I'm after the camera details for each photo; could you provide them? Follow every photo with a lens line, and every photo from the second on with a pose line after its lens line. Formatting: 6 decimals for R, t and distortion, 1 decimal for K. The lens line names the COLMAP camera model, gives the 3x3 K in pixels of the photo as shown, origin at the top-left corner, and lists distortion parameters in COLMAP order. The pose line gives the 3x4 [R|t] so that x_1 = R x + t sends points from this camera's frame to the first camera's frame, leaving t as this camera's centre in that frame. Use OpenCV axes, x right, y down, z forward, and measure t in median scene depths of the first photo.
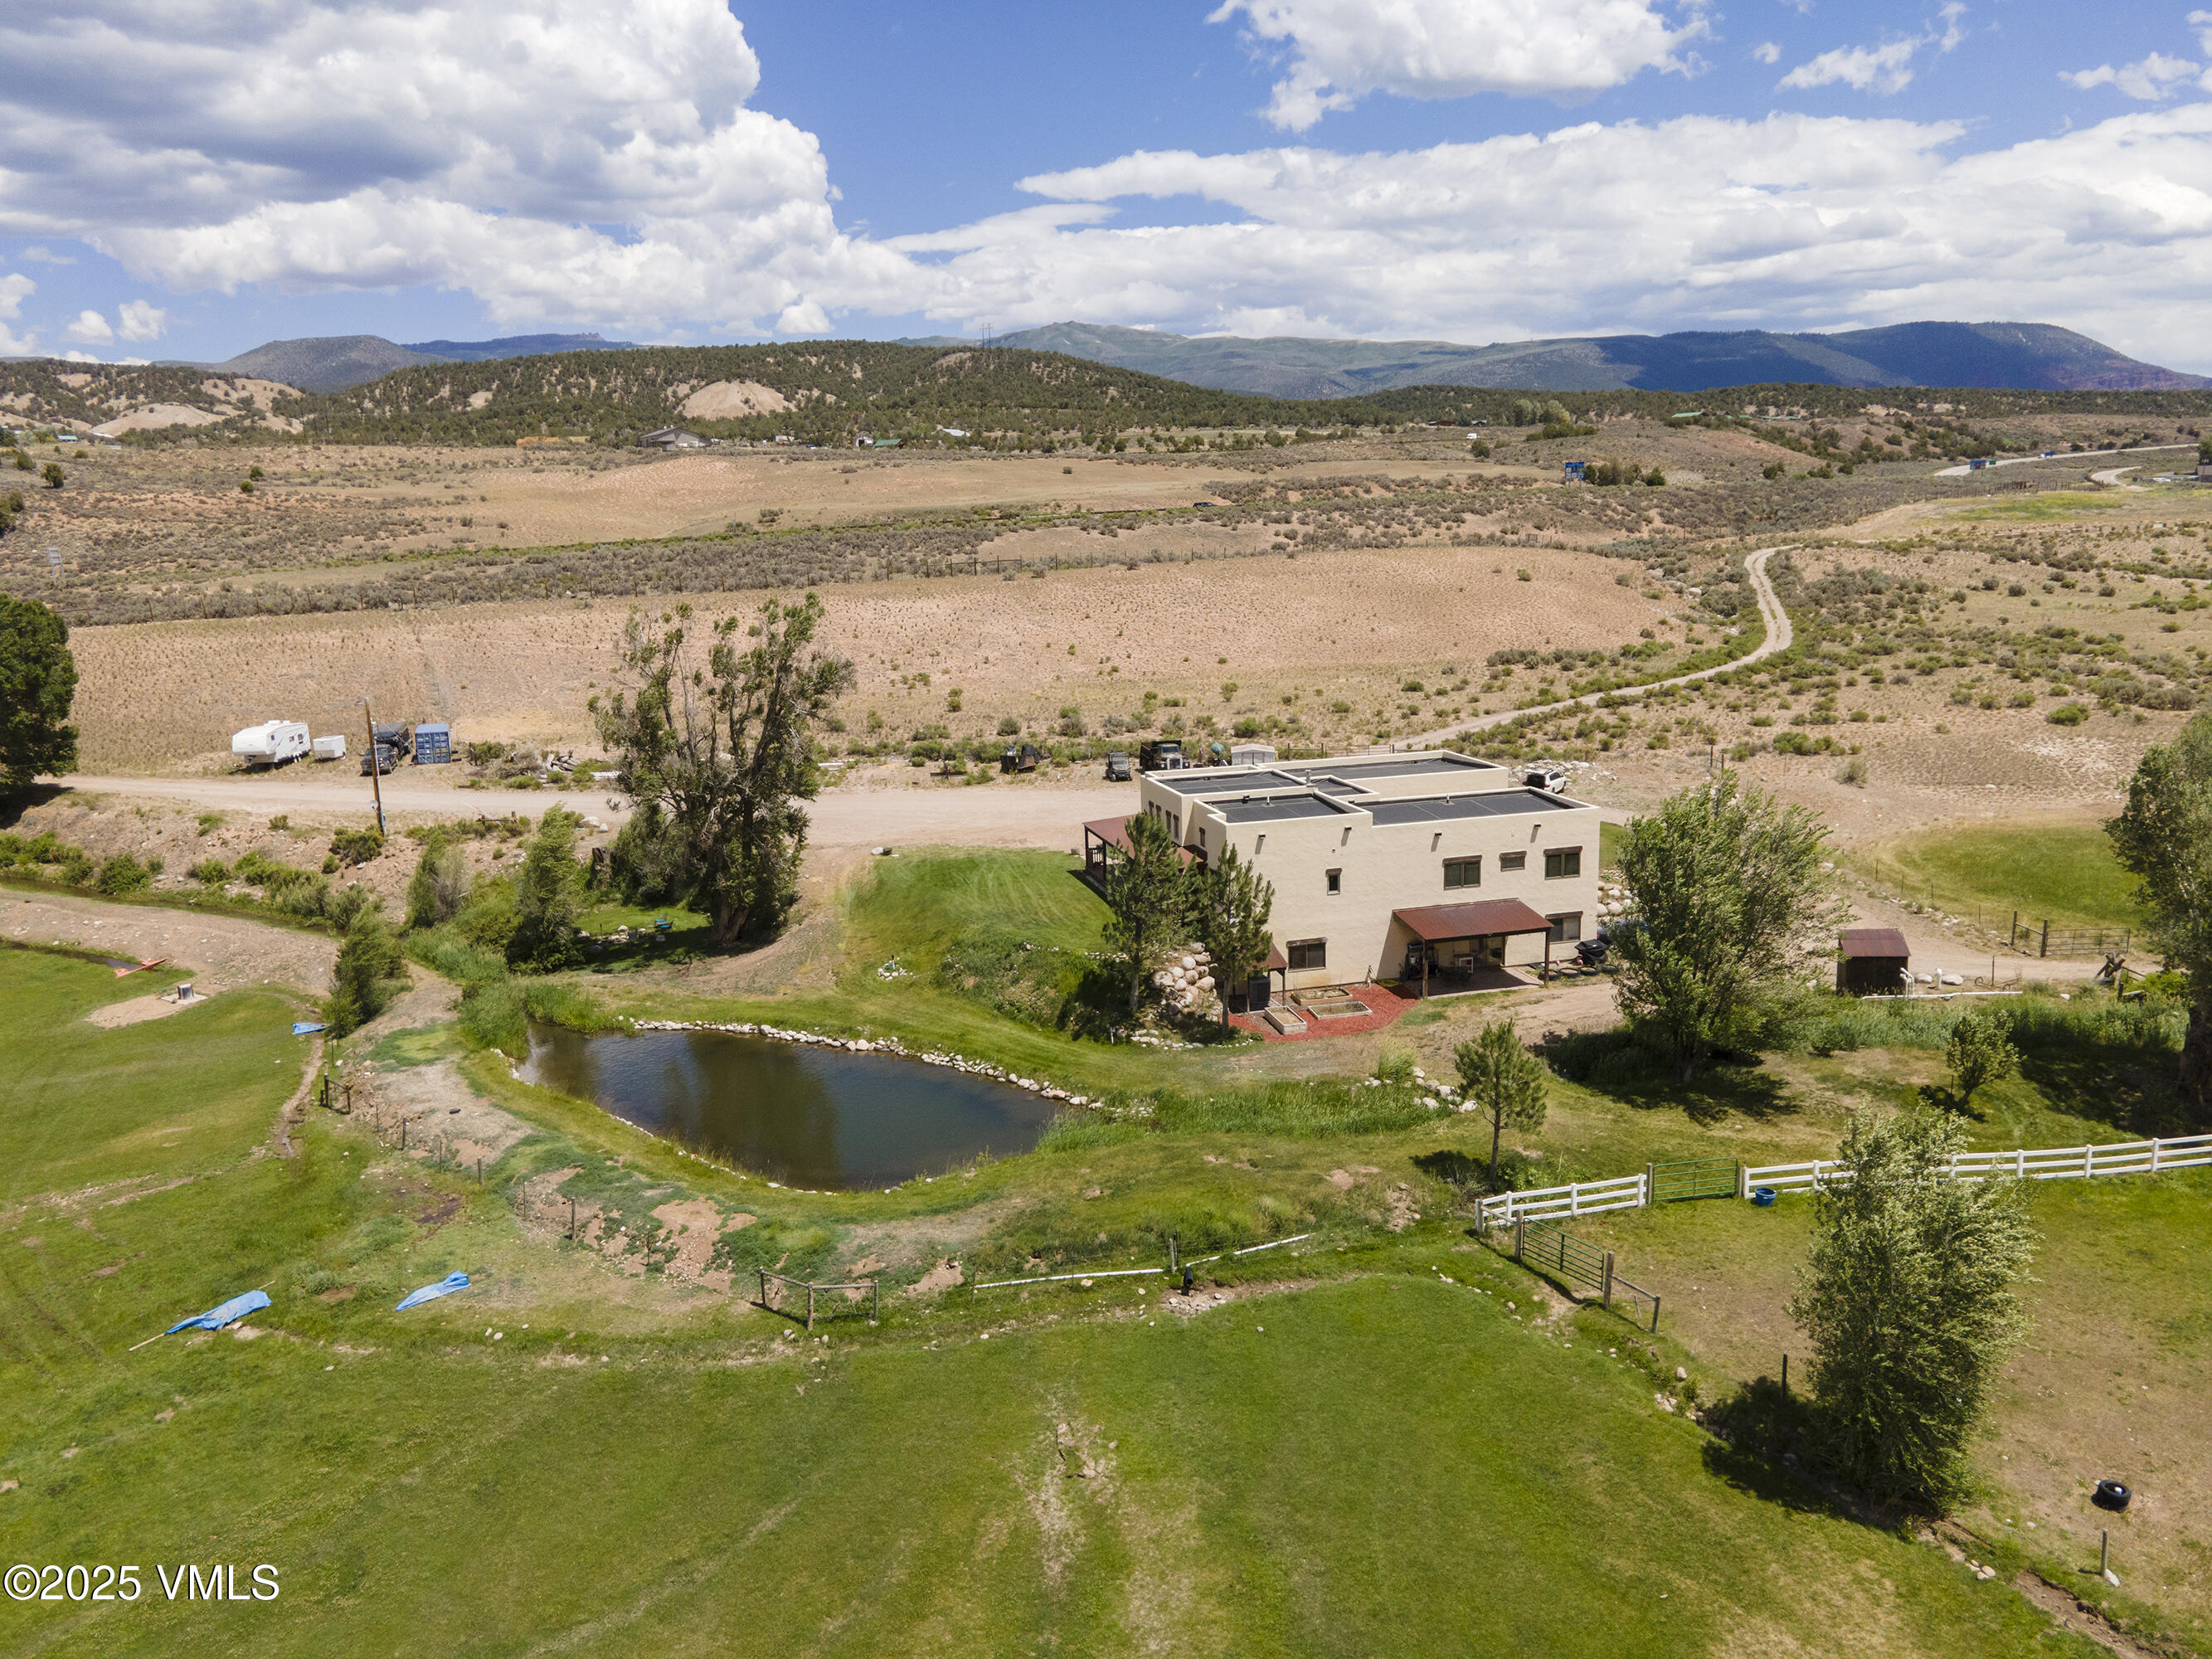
lens RADIAL K [[1599.9, 0, 1066.4], [0, 1599.9, 833.8], [0, 0, 1]] dist [0.006077, 0.060090]
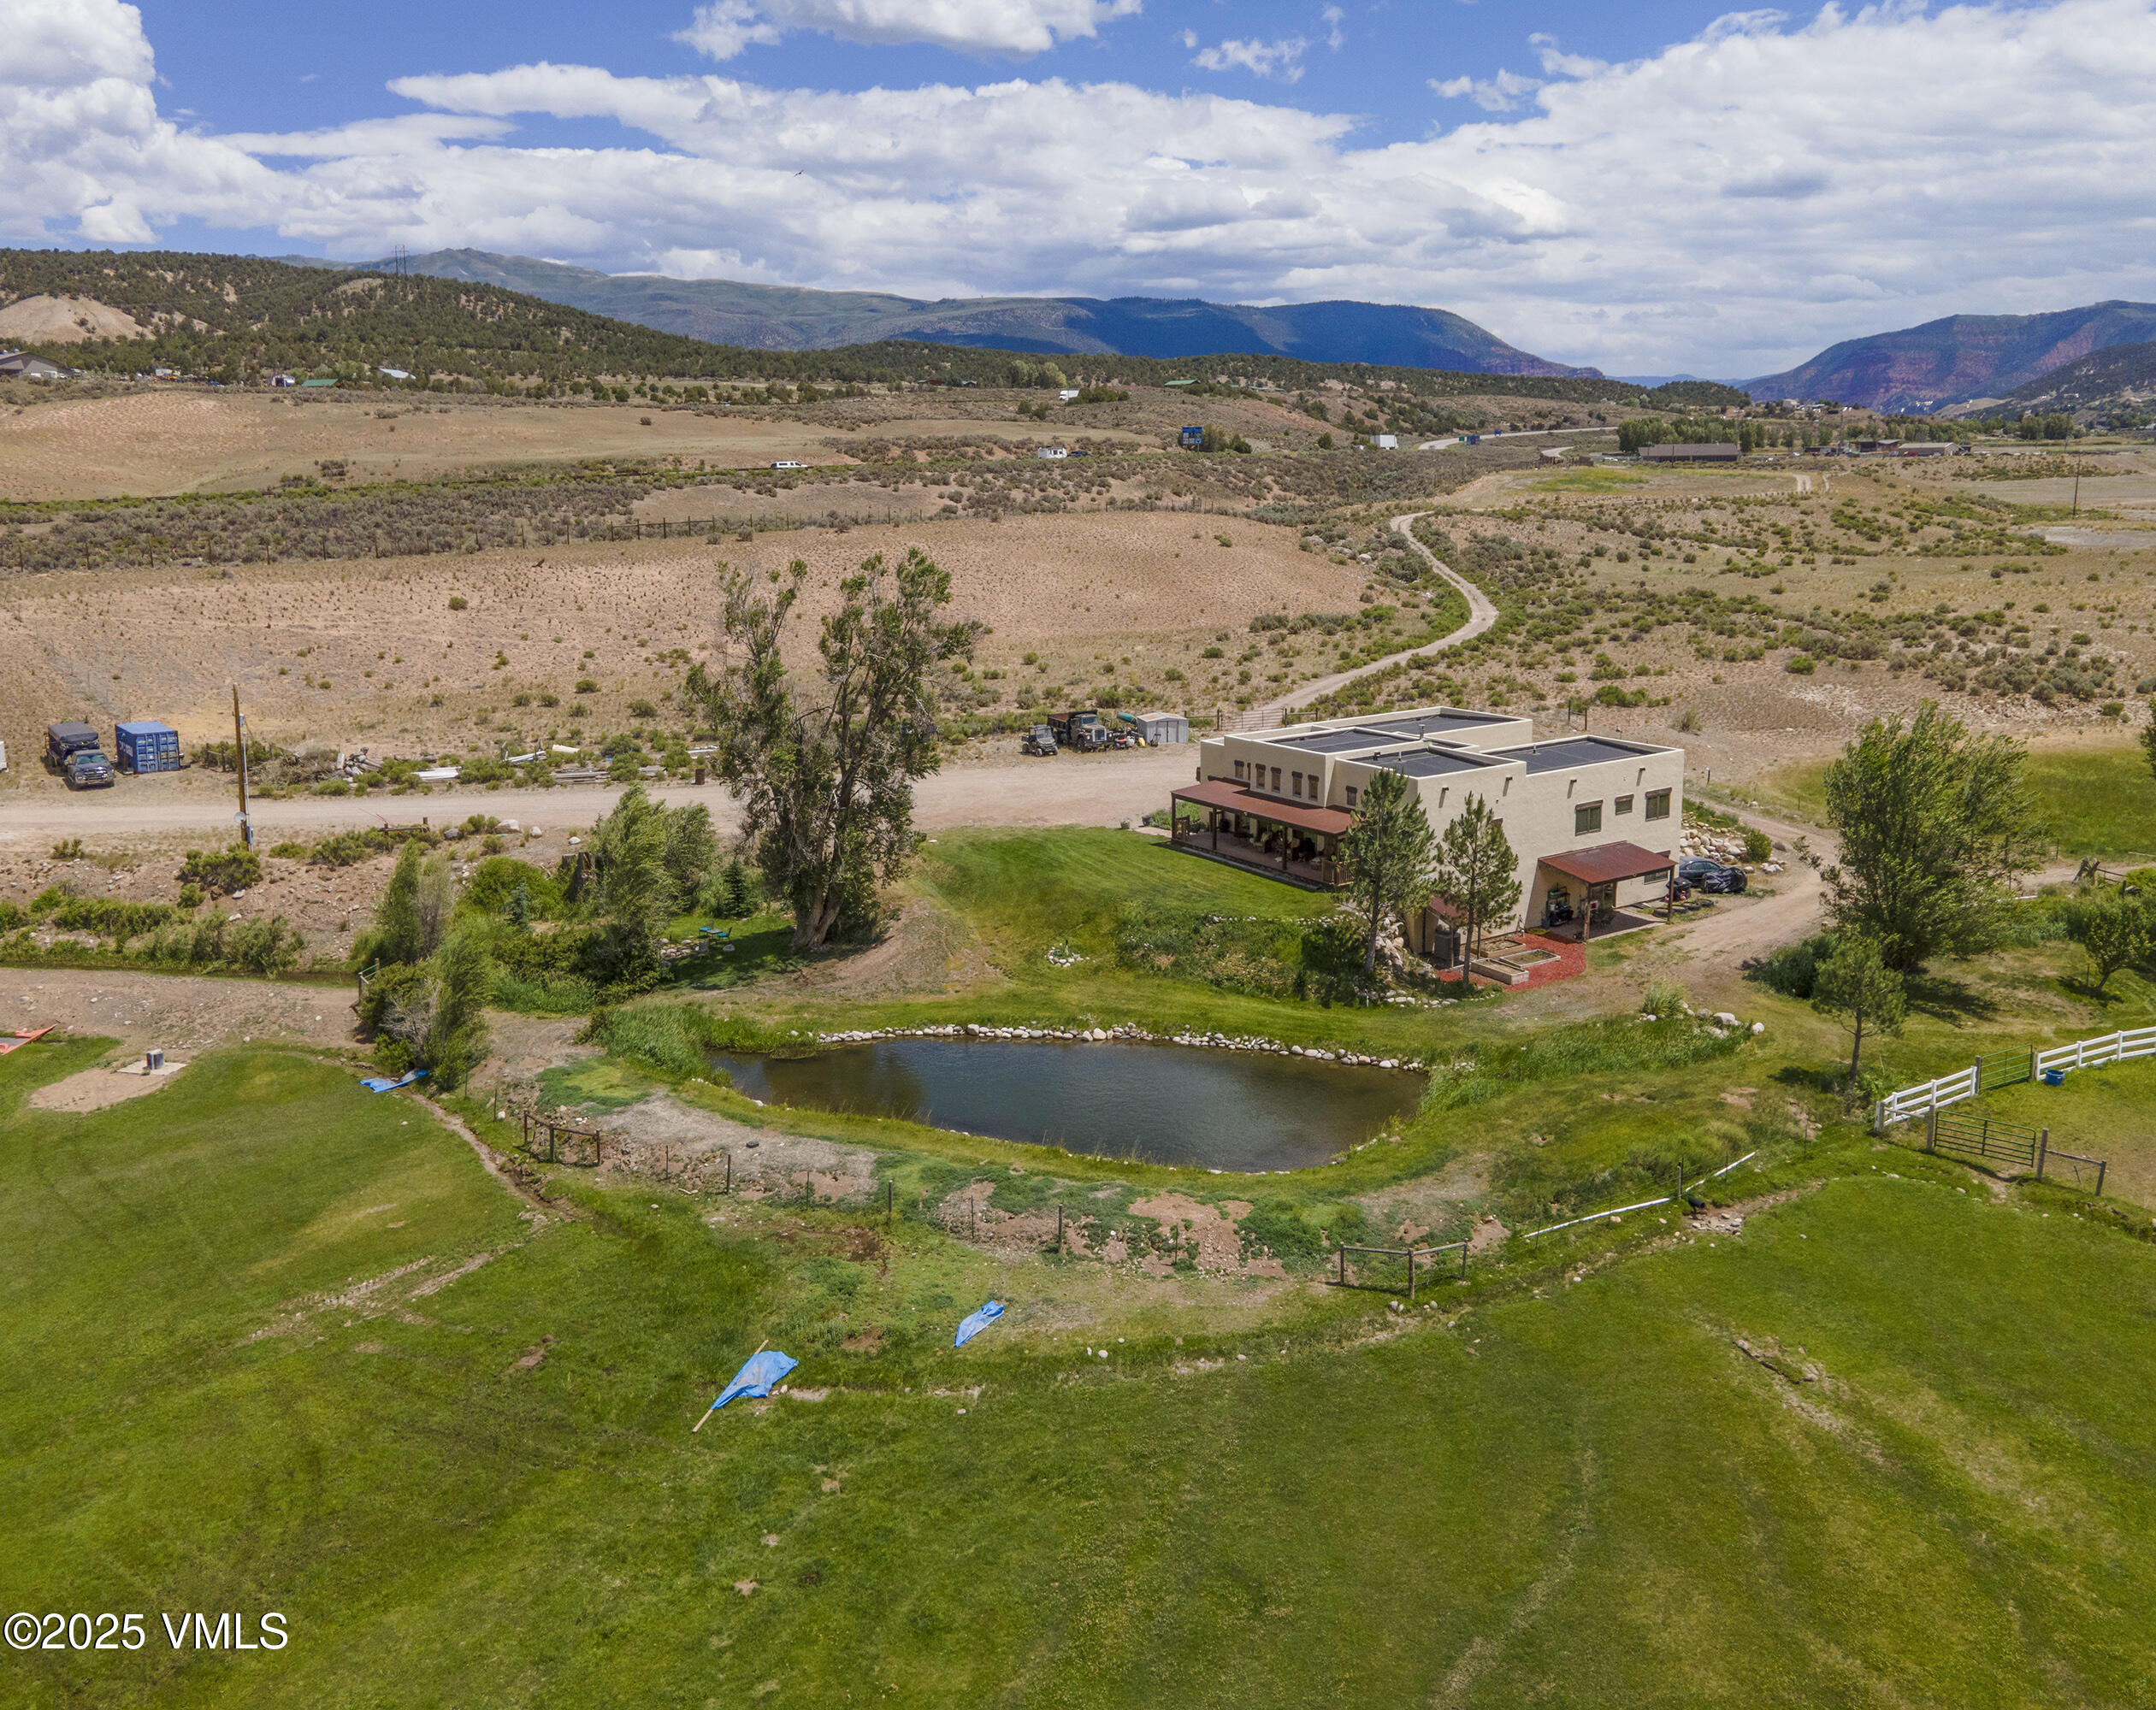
lens RADIAL K [[1802.5, 0, 1083.5], [0, 1802.5, 677.4], [0, 0, 1]] dist [0.052004, -0.001666]
pose [[0.940812, -0.024544, 0.338038, -0.153818], [0.053604, 0.995597, -0.076901, 0.002129], [-0.334662, 0.090469, 0.937985, 0.002195]]
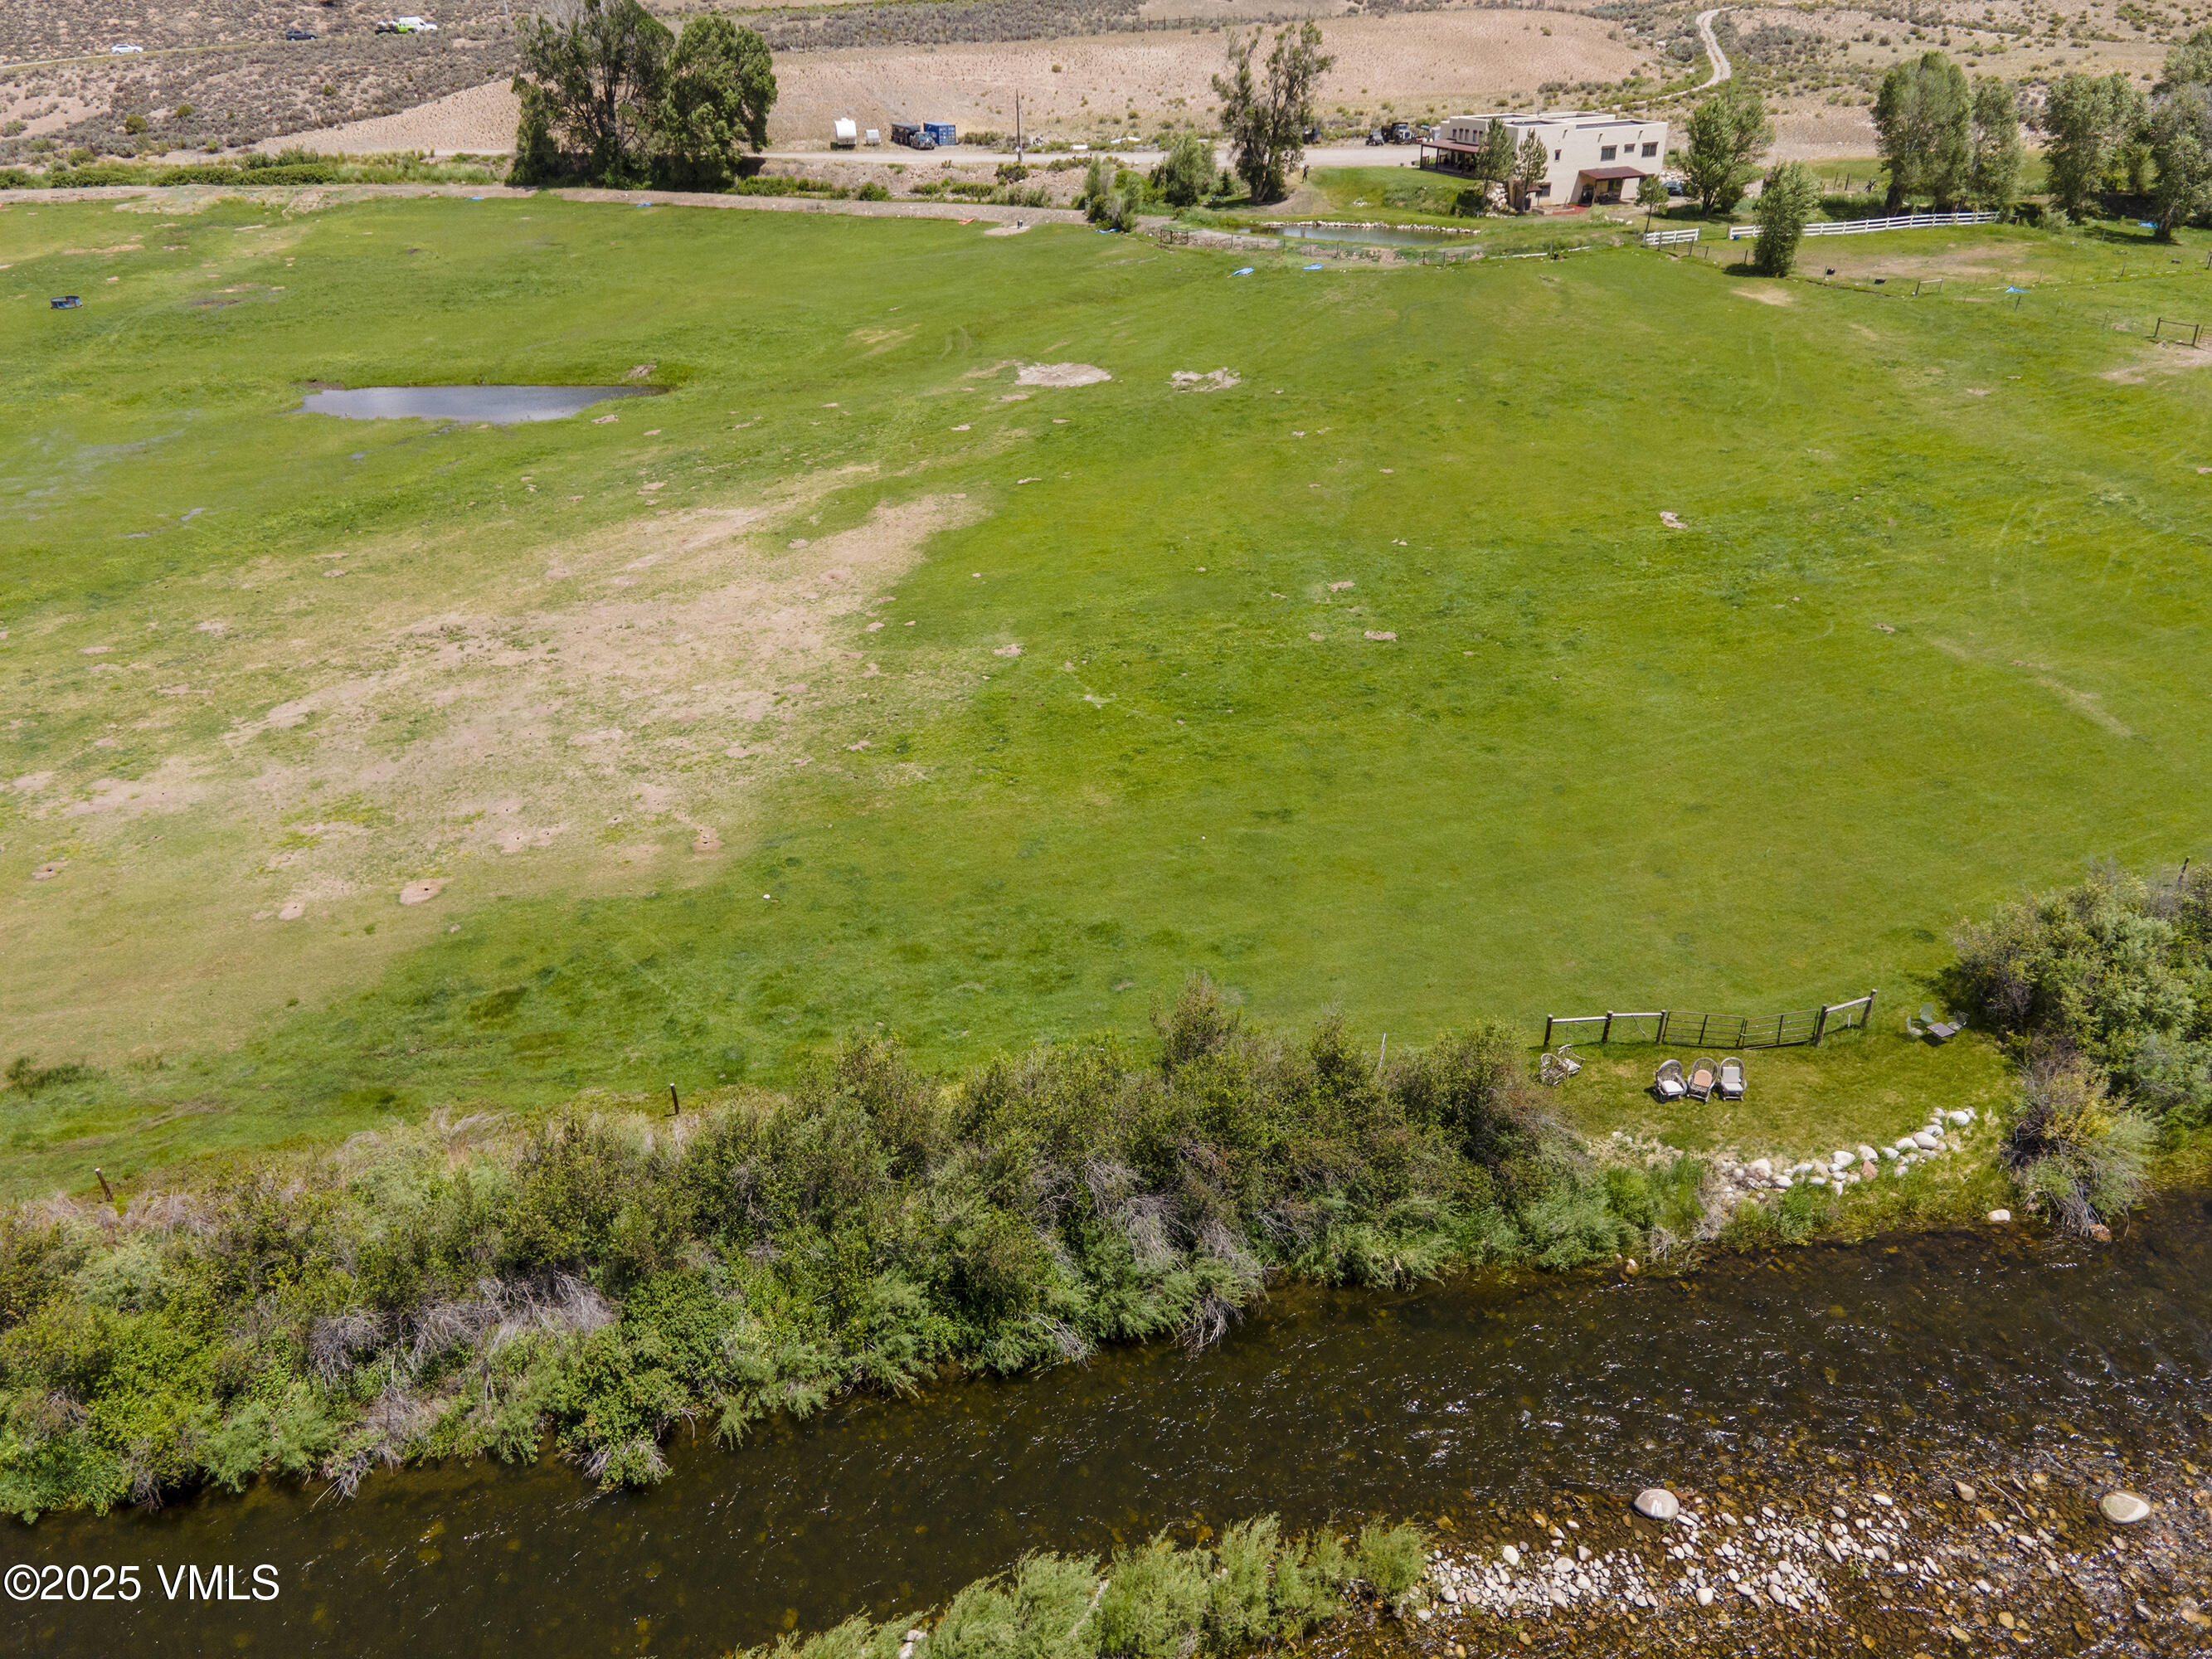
lens RADIAL K [[1795.0, 0, 1106.4], [0, 1795.0, 771.5], [0, 0, 1]] dist [0.007068, 0.117450]
pose [[0.991977, -0.044561, 0.118306, -0.274759], [0.018206, 0.976418, 0.215122, 0.108463], [-0.125102, -0.211242, 0.969395, -0.541996]]
